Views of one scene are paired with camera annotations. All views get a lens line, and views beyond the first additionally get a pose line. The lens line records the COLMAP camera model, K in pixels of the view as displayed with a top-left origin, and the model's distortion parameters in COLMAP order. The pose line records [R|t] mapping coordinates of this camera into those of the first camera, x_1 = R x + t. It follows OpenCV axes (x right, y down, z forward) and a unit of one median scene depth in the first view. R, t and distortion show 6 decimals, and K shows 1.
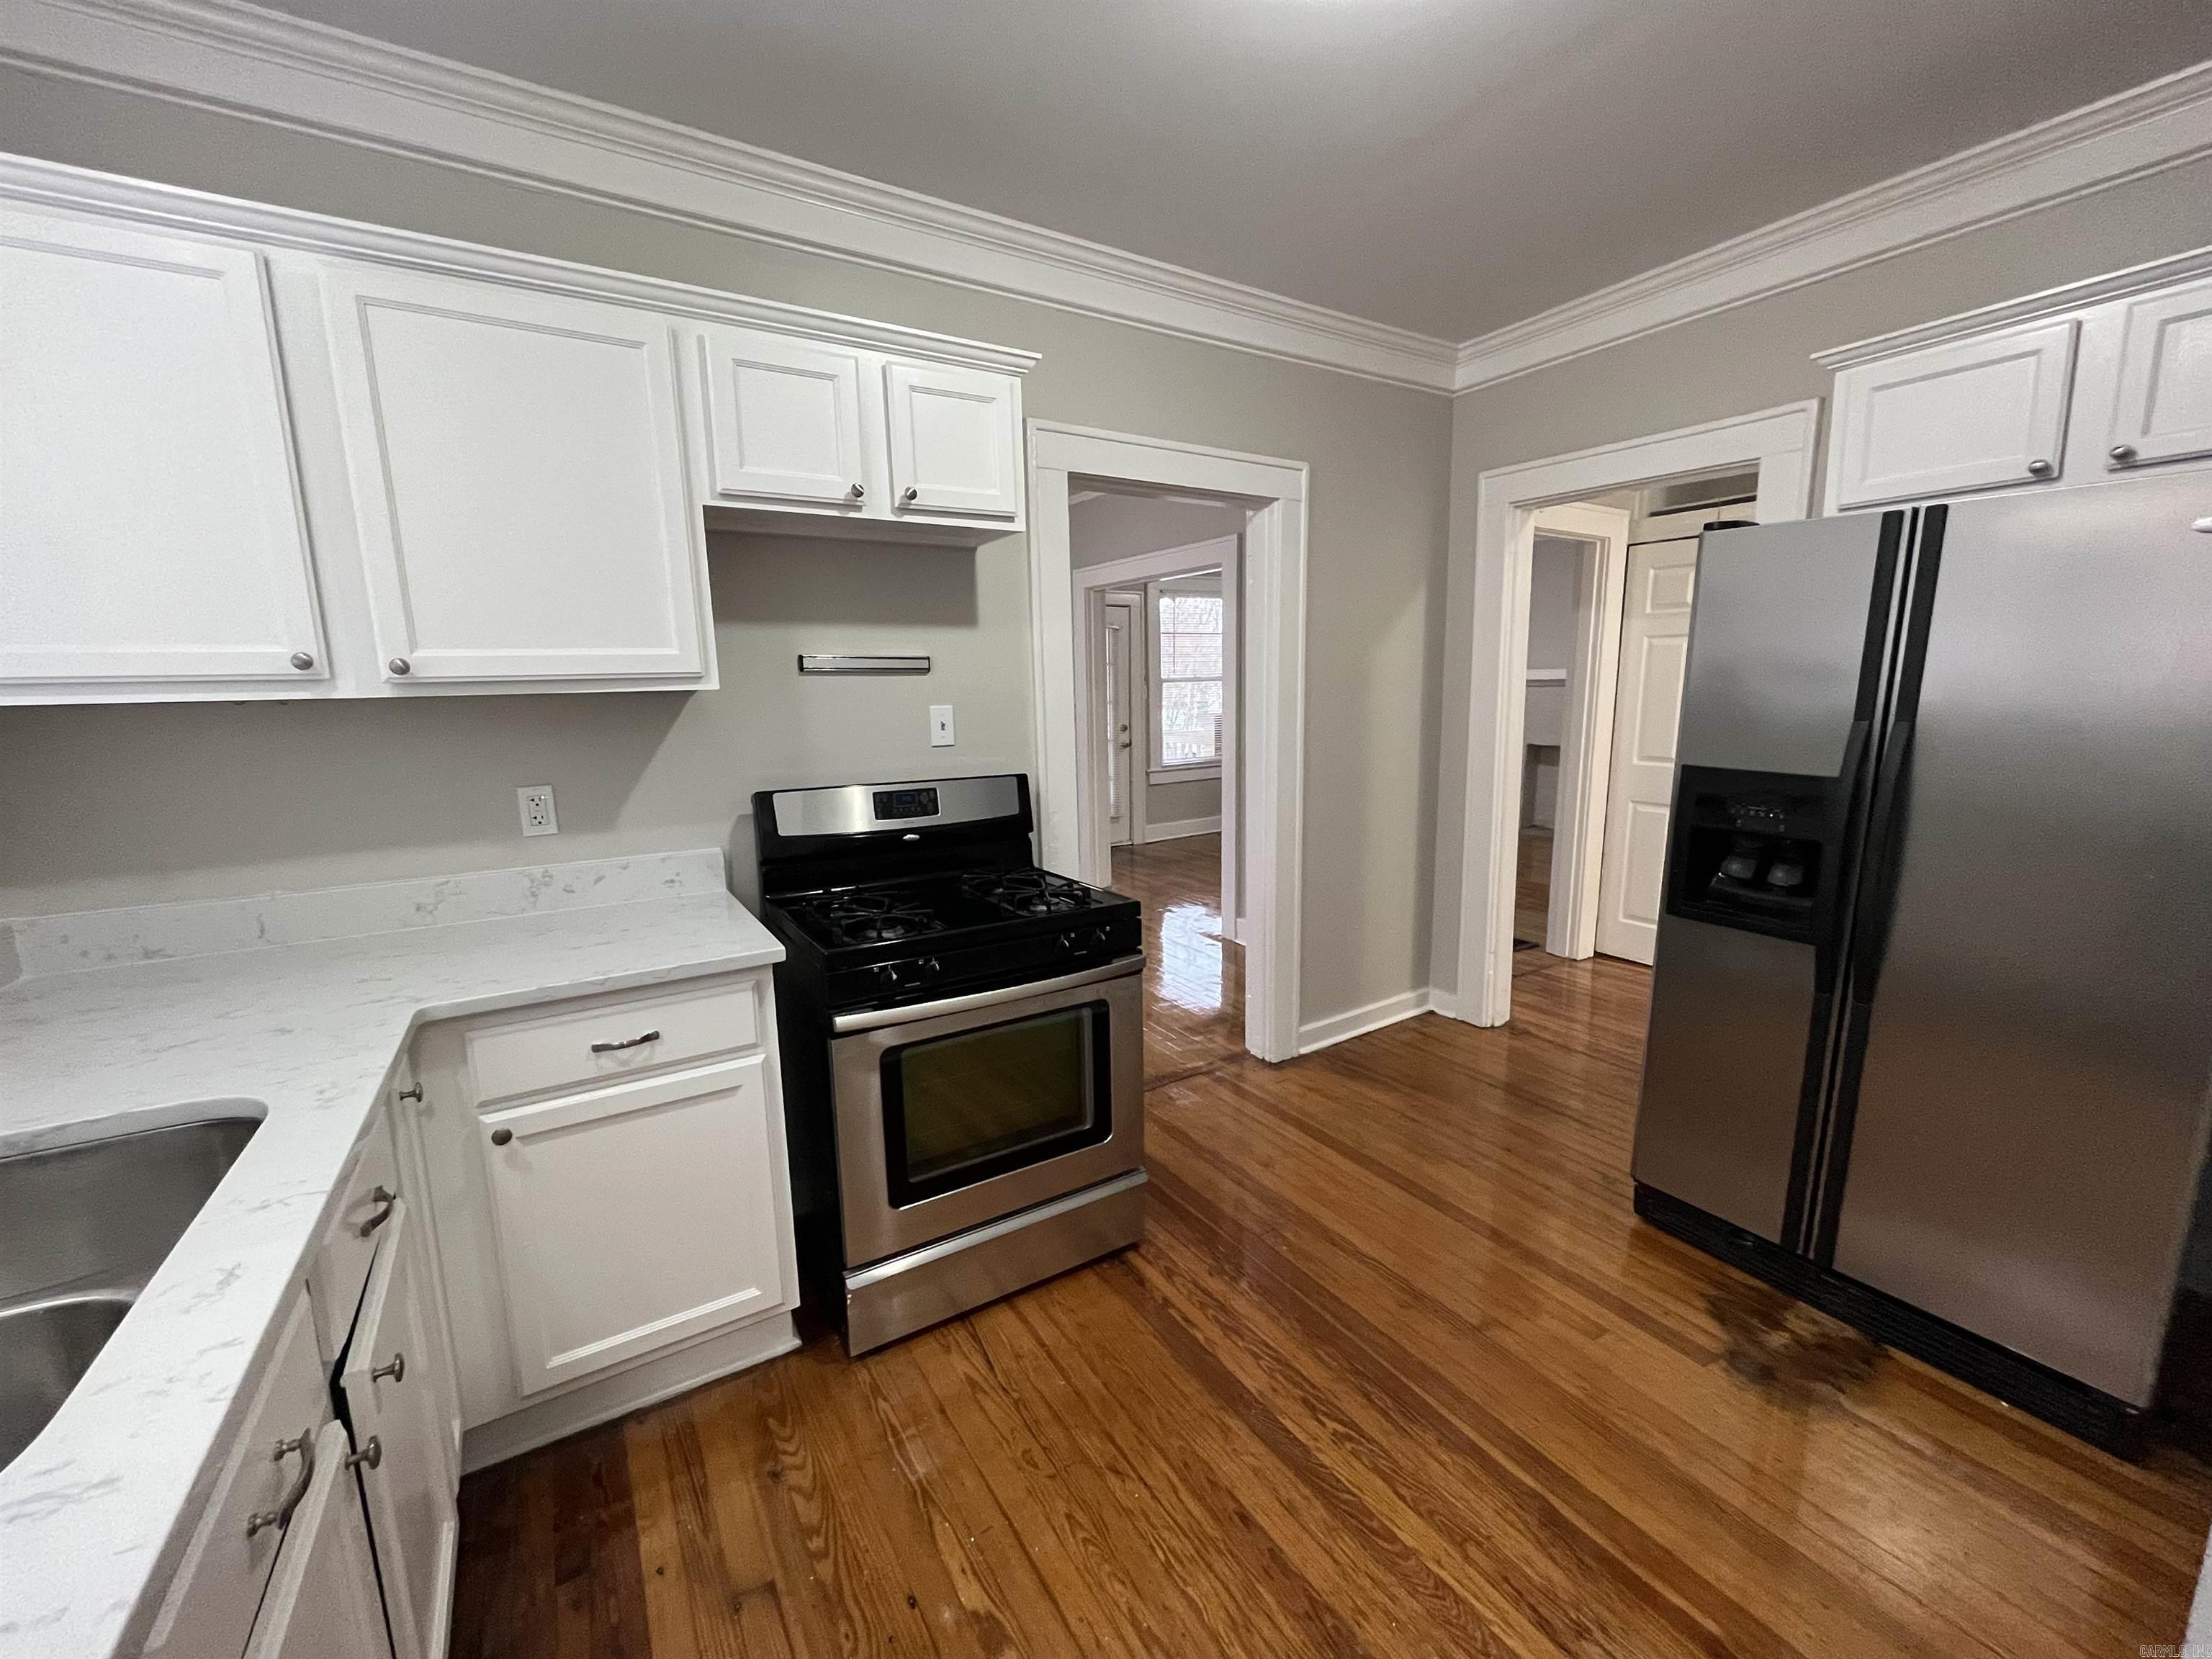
lens RADIAL K [[890.2, 0, 1104.0], [0, 890.2, 830.6], [0, 0, 1]] dist [-0.003301, -0.000093]
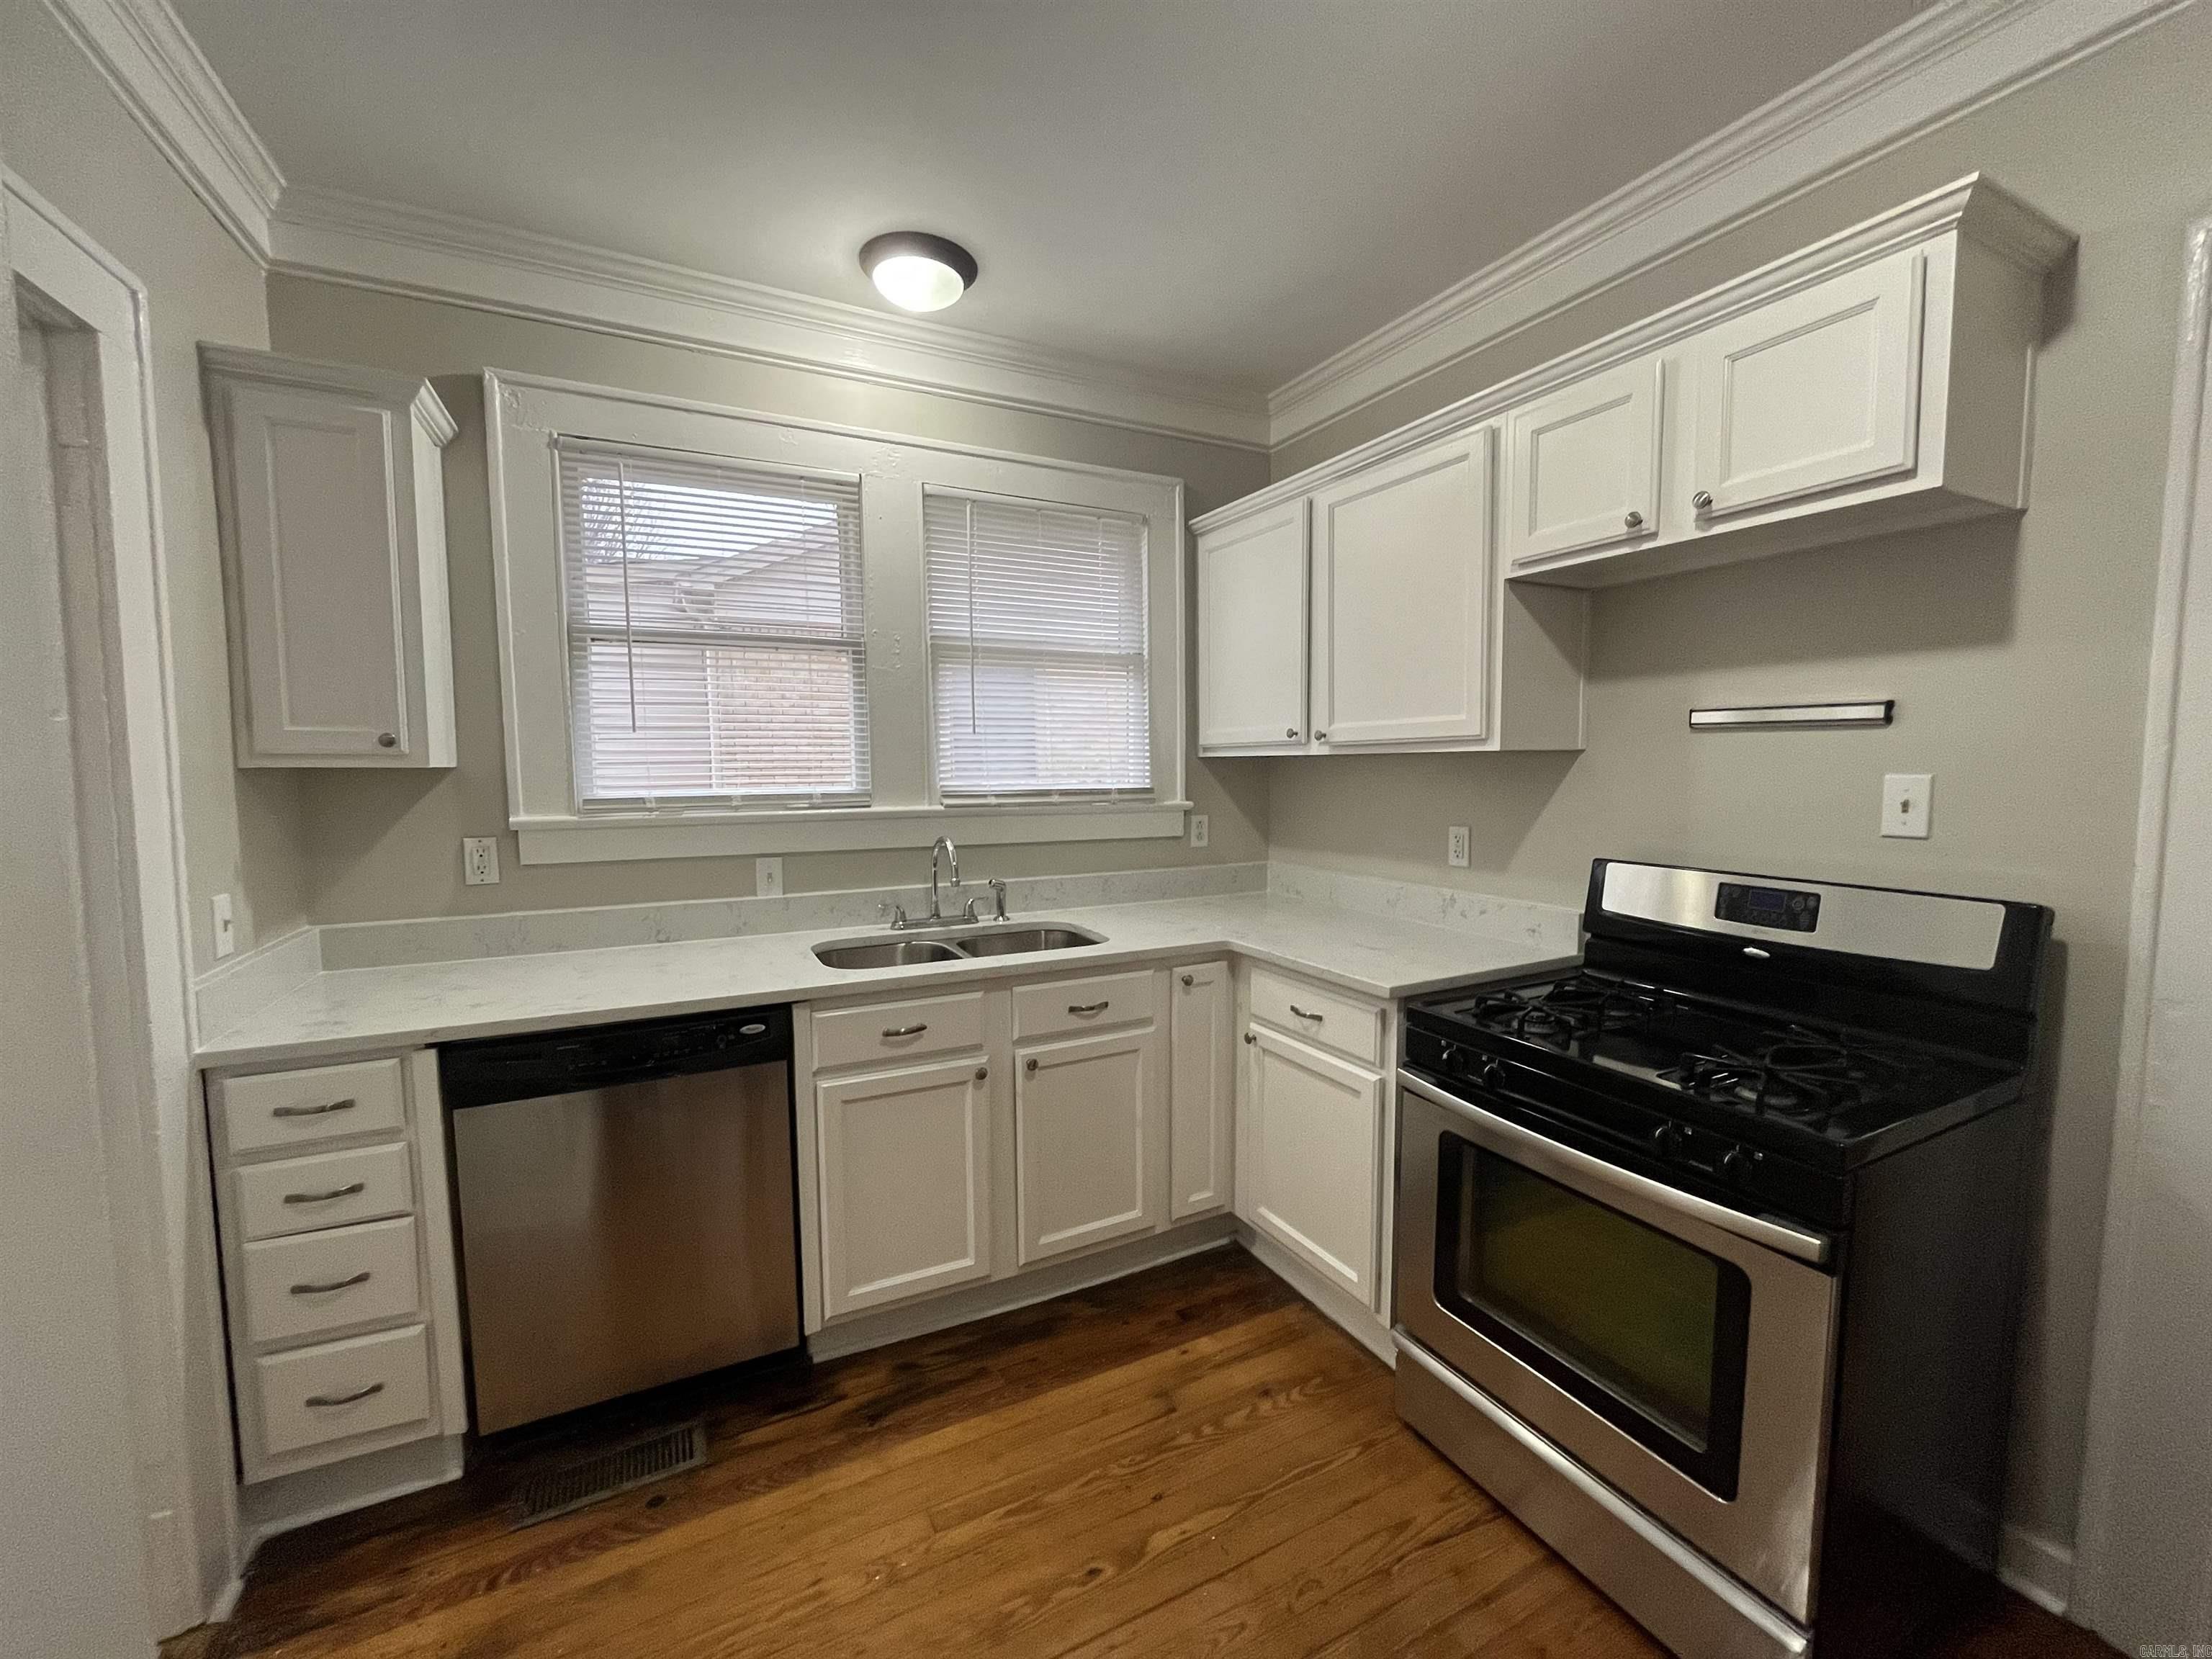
lens RADIAL K [[890.2, 0, 1106.6], [0, 890.2, 827.5], [0, 0, 1]] dist [-0.003301, -0.000093]
pose [[-0.080982, 0.097445, -0.991941, 0.699920], [-0.144980, 0.983473, 0.108450, -0.123661], [0.986115, 0.152594, -0.065516, 0.666995]]
